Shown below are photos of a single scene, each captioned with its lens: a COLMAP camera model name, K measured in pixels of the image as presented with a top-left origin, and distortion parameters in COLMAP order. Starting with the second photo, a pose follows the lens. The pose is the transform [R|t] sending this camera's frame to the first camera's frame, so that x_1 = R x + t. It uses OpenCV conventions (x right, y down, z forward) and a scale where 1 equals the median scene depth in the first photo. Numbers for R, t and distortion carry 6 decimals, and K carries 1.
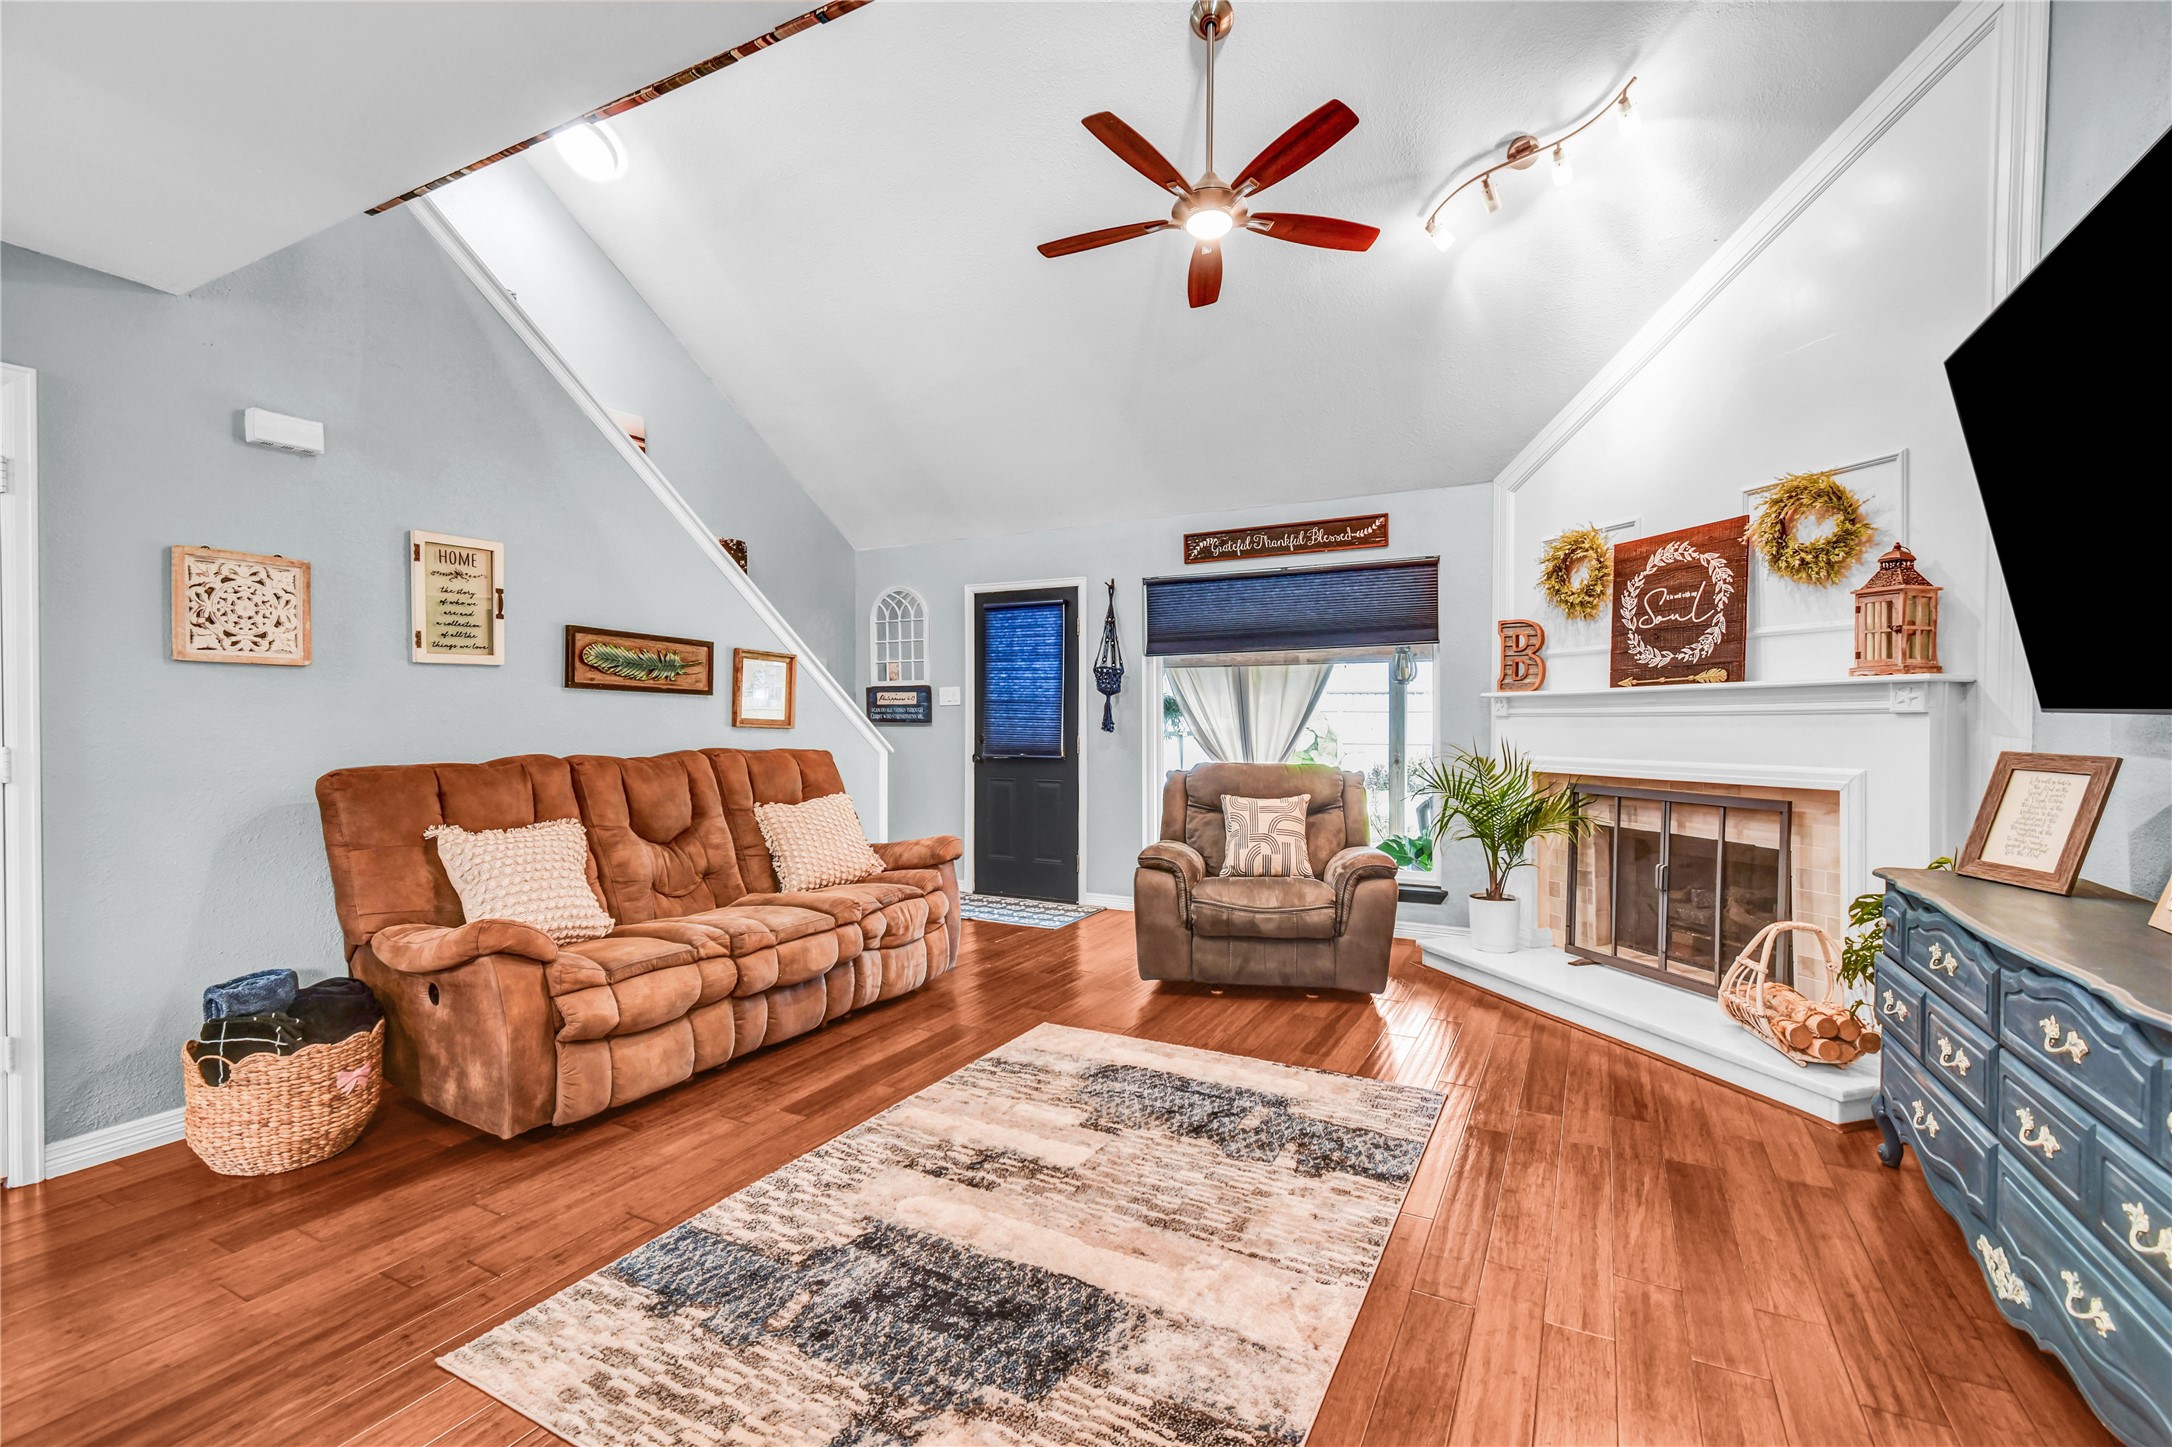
lens RADIAL K [[956.9, 0, 1091.2], [0, 956.9, 723.7], [0, 0, 1]] dist [0.006029, -0.001724]
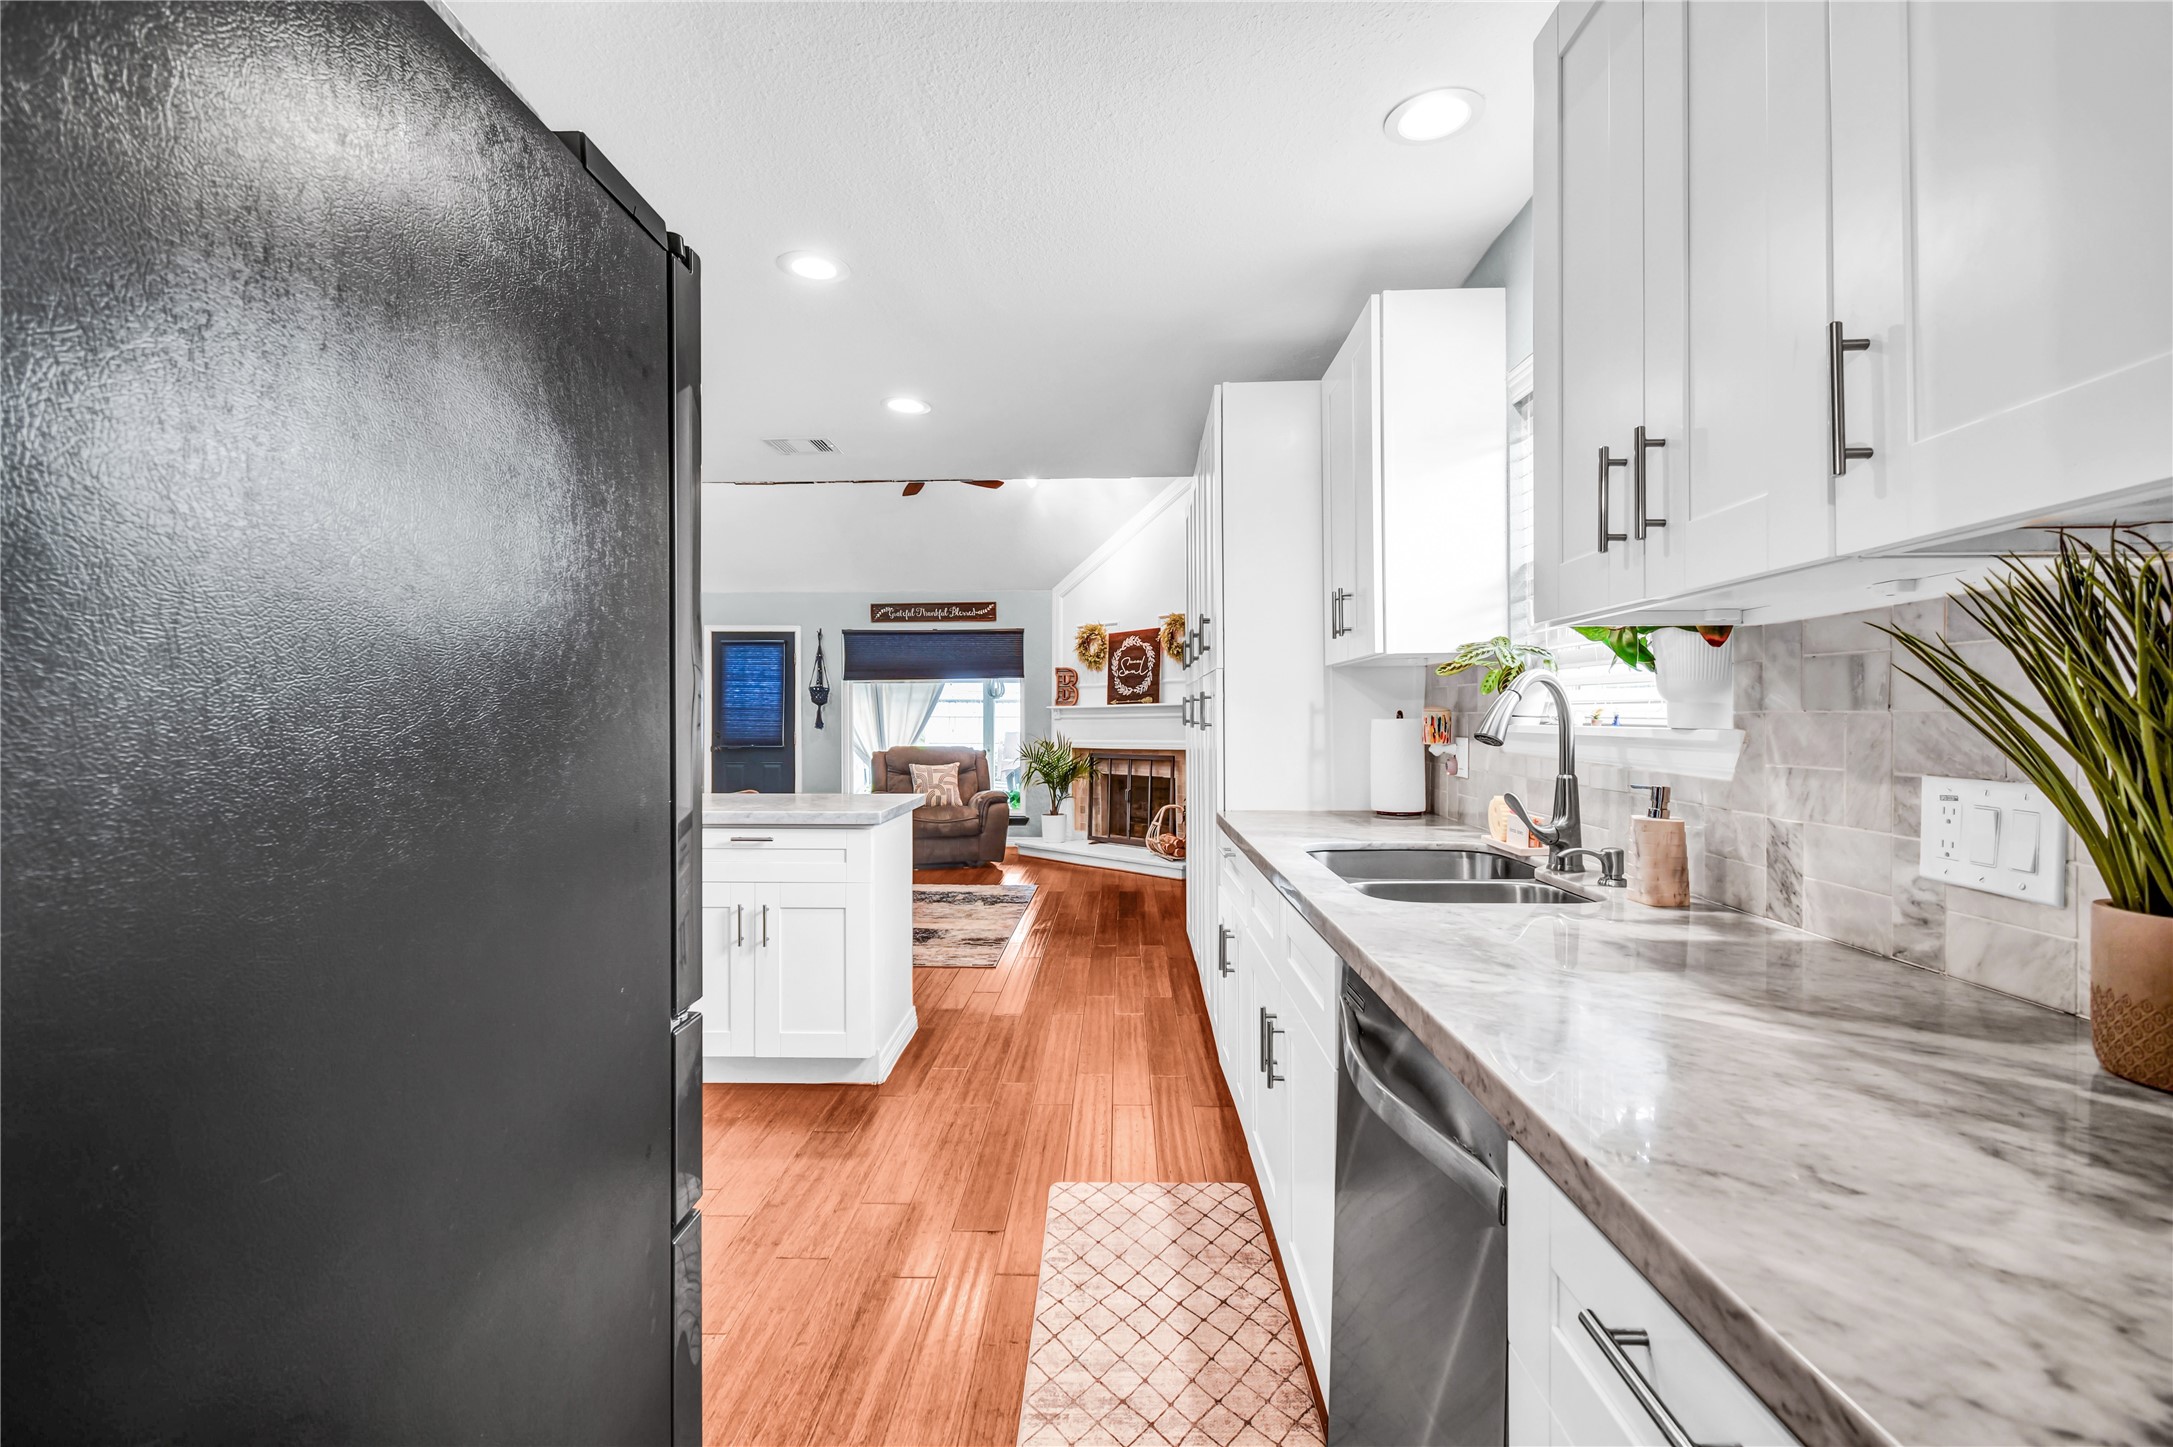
lens RADIAL K [[957.4, 0, 1091.7], [0, 957.4, 723.7], [0, 0, 1]] dist [0.006029, -0.001724]
pose [[0.900550, -0.001180, 0.434750, -0.341673], [0.003278, 0.999986, -0.004076, 0.009541], [-0.434739, 0.005095, 0.900542, -0.753096]]
